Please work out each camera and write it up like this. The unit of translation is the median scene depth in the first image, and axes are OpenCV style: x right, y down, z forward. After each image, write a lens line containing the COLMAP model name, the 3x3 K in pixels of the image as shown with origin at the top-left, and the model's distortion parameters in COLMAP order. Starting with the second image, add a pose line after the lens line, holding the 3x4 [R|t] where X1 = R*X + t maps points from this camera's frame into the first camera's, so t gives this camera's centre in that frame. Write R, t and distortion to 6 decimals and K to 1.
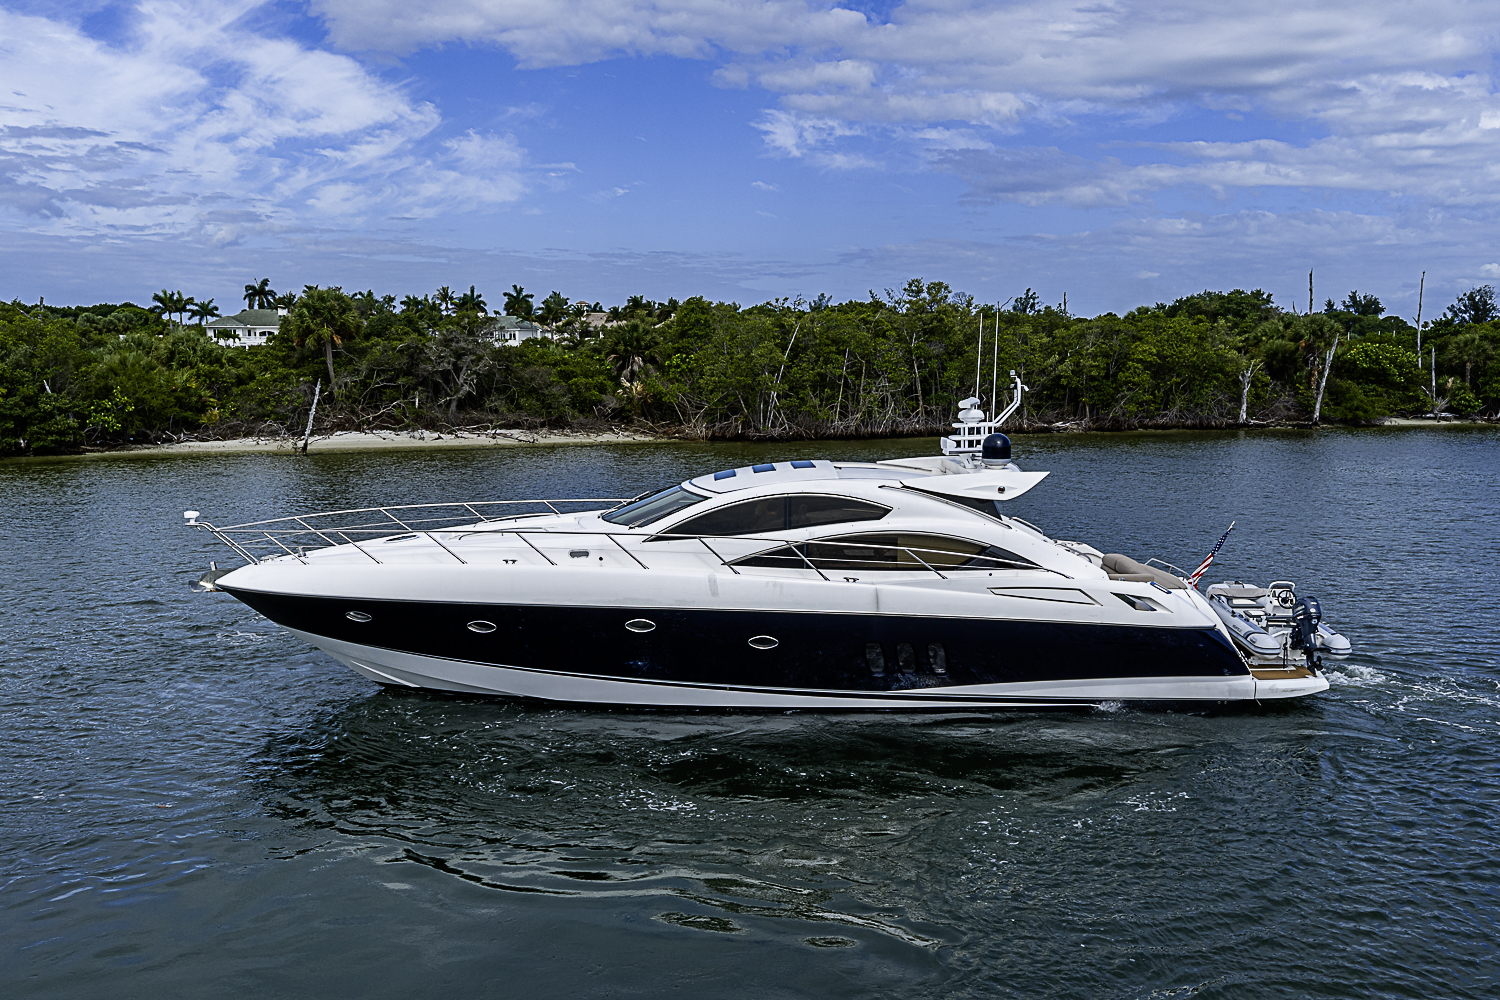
lens RADIAL K [[1468.3, 0, 772.1], [0, 1468.3, 570.5], [0, 0, 1]] dist [0.029938, -0.058036]
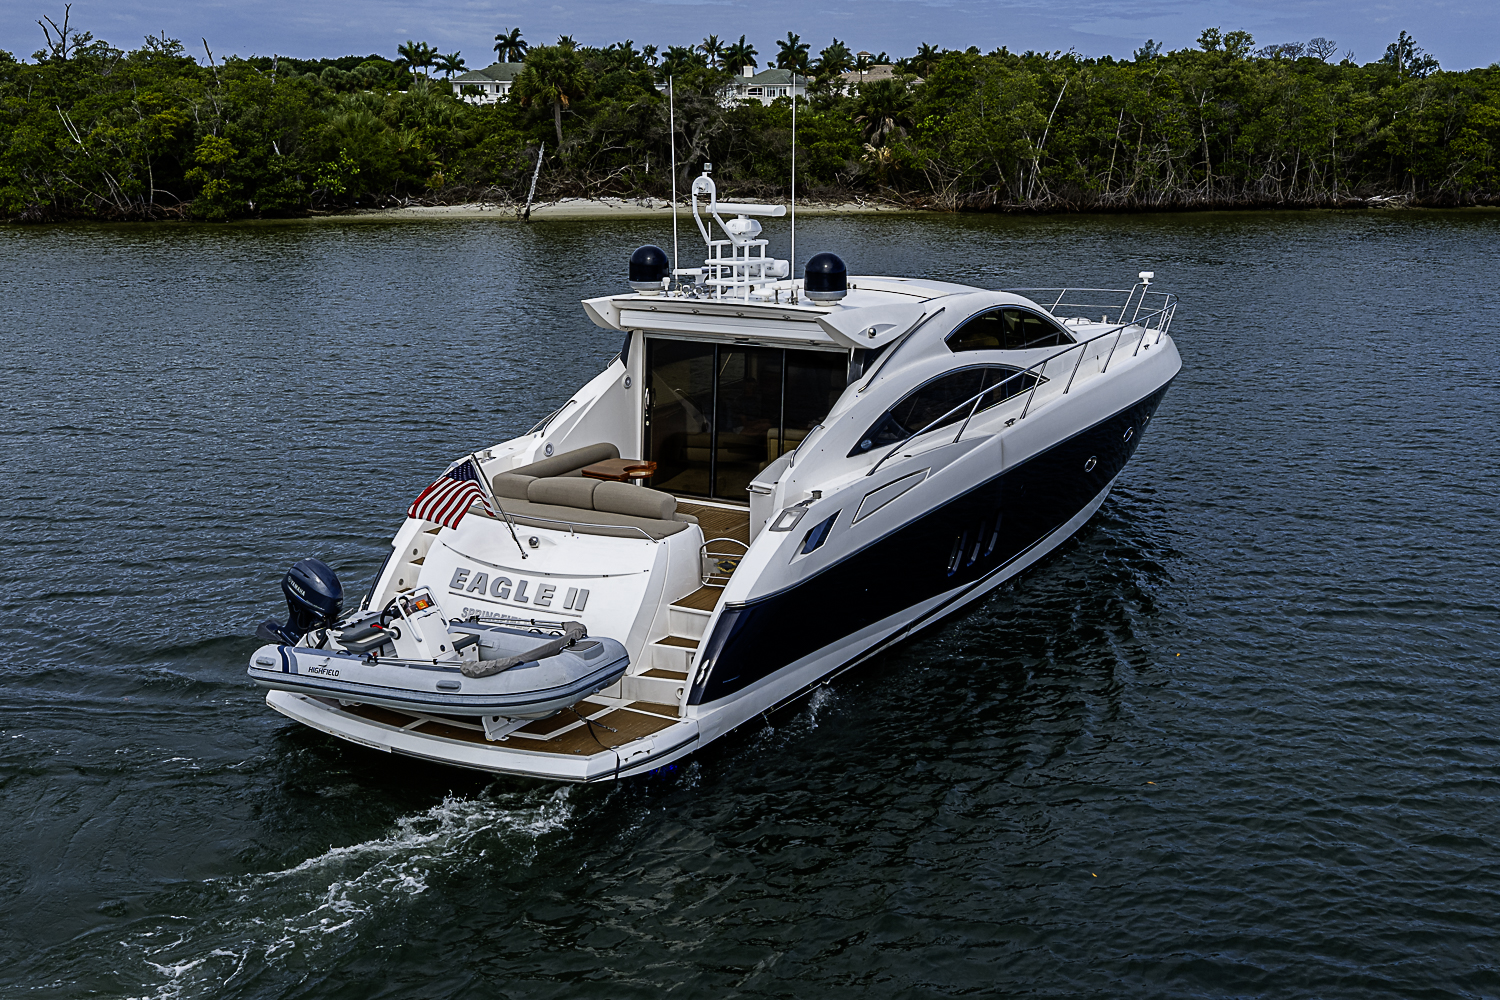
lens RADIAL K [[1724.0, 0, 778.1], [0, 1724.0, 432.1], [0, 0, 1]] dist [0.057514, -0.185376]
pose [[0.982935, 0.035891, -0.180416, 0.039323], [-0.029161, 0.998781, 0.039815, 0.006560], [0.181625, -0.033875, 0.982784, -0.059669]]
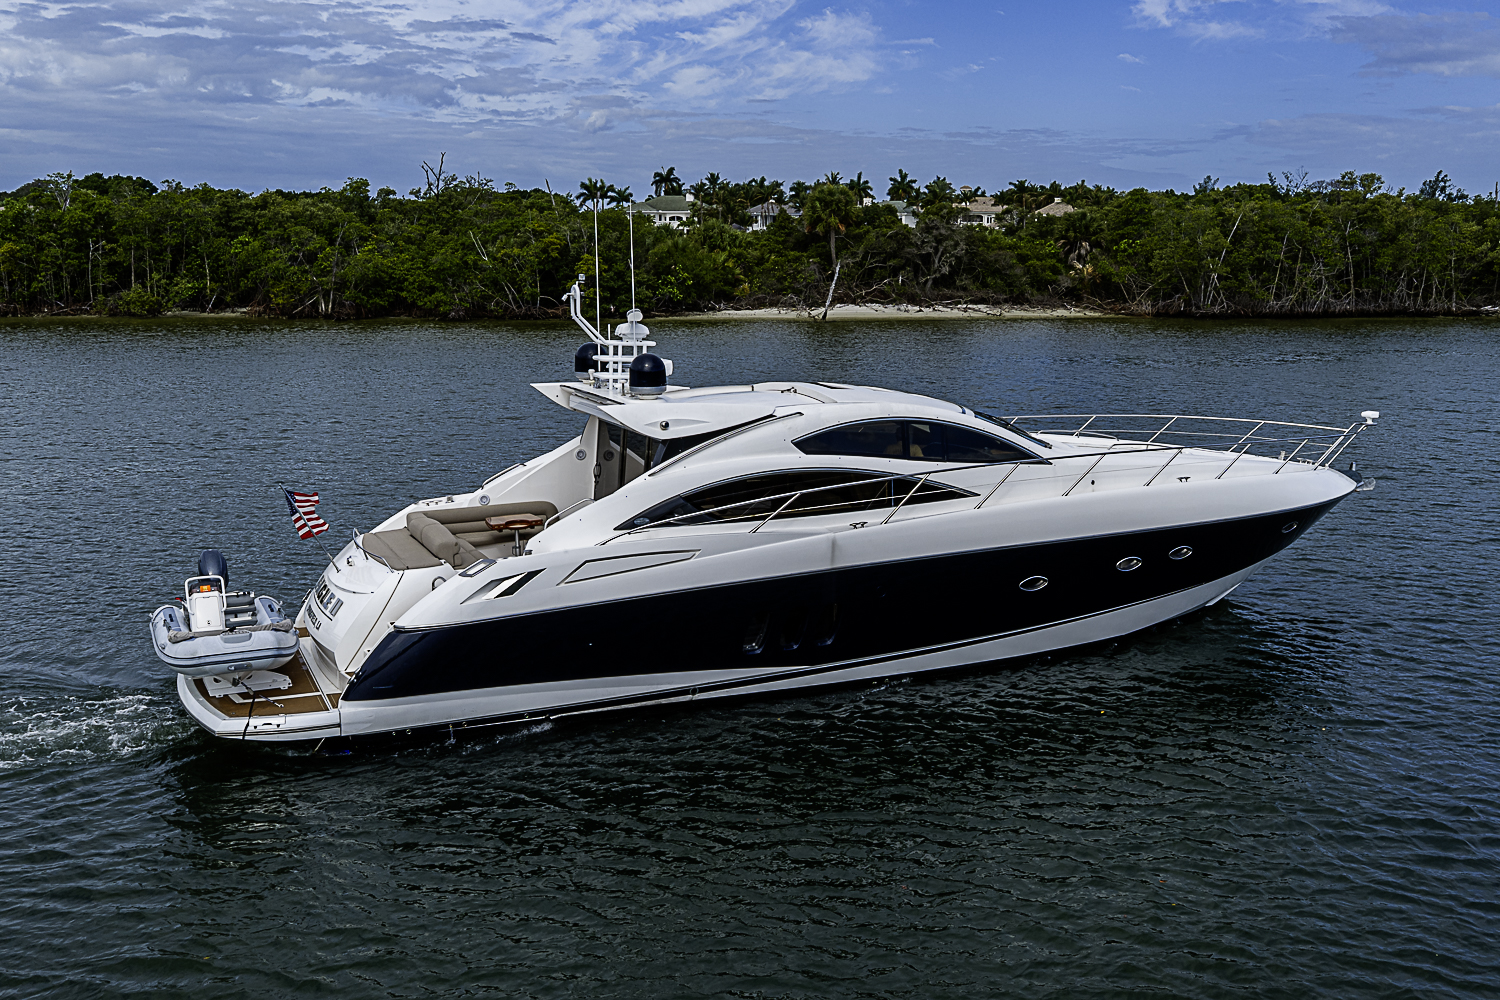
lens RADIAL K [[1507.5, 0, 744.1], [0, 1507.5, 495.3], [0, 0, 1]] dist [0.041825, -0.118319]
pose [[0.970323, 0.045332, -0.237526, -0.060045], [-0.039718, 0.998808, 0.028369, 0.025973], [0.238529, -0.018093, 0.970967, -0.190502]]
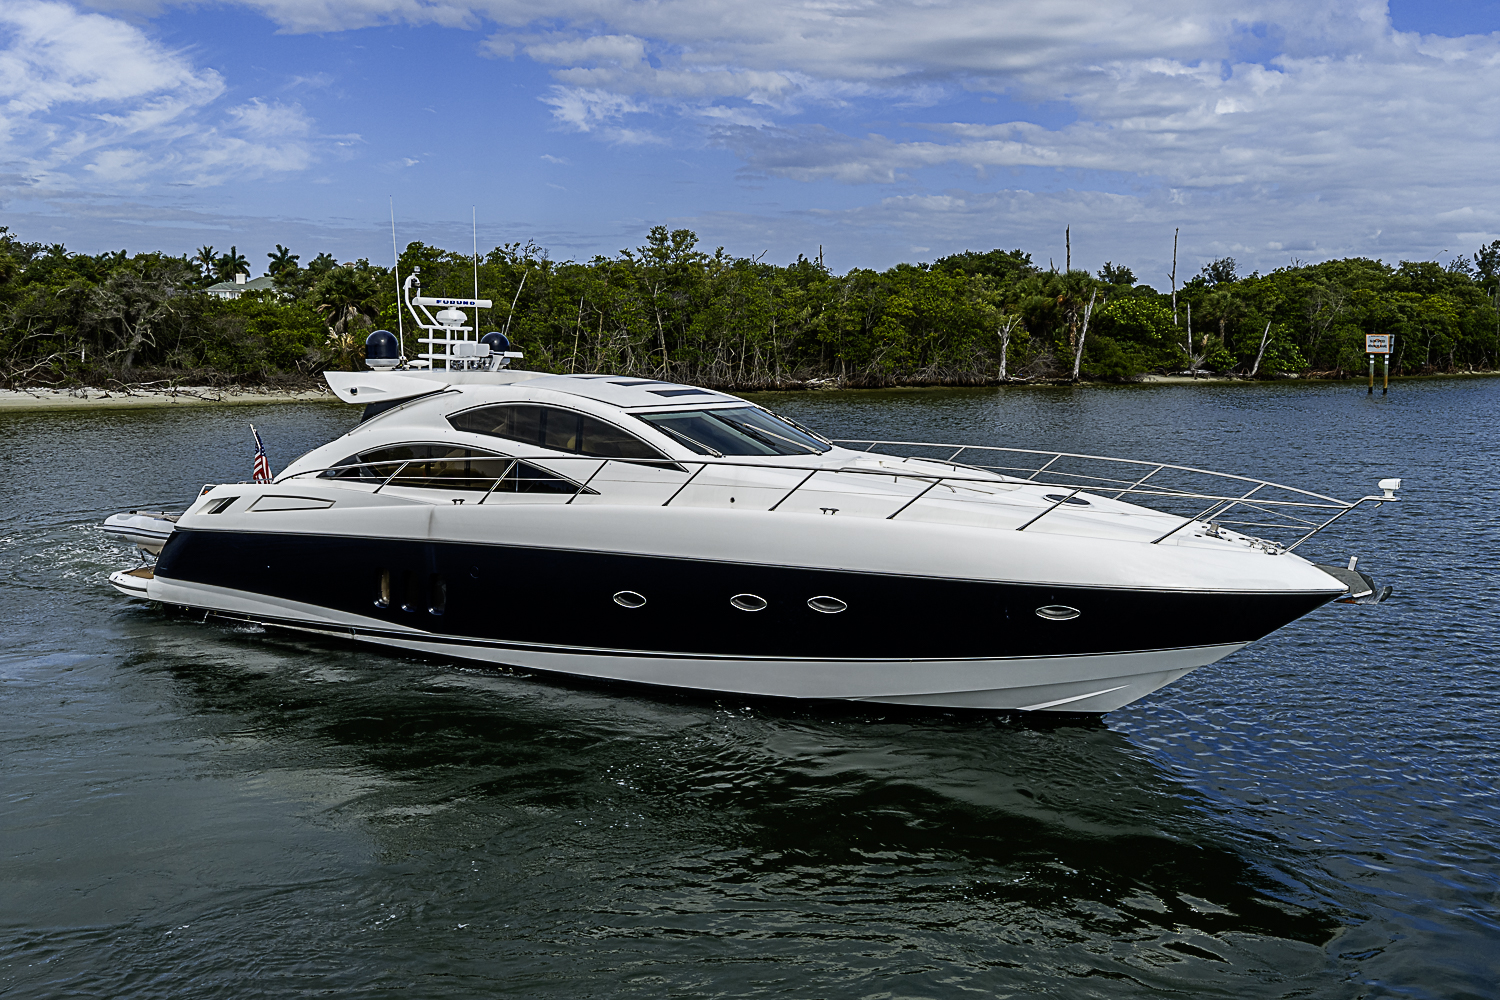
lens RADIAL K [[1426.2, 0, 744.1], [0, 1426.2, 492.0], [0, 0, 1]] dist [0.024061, -0.018896]
pose [[0.992303, -0.011712, 0.123281, 0.037422], [0.015223, 0.999504, -0.027578, -0.003744], [-0.122897, 0.029243, 0.991988, 0.100288]]
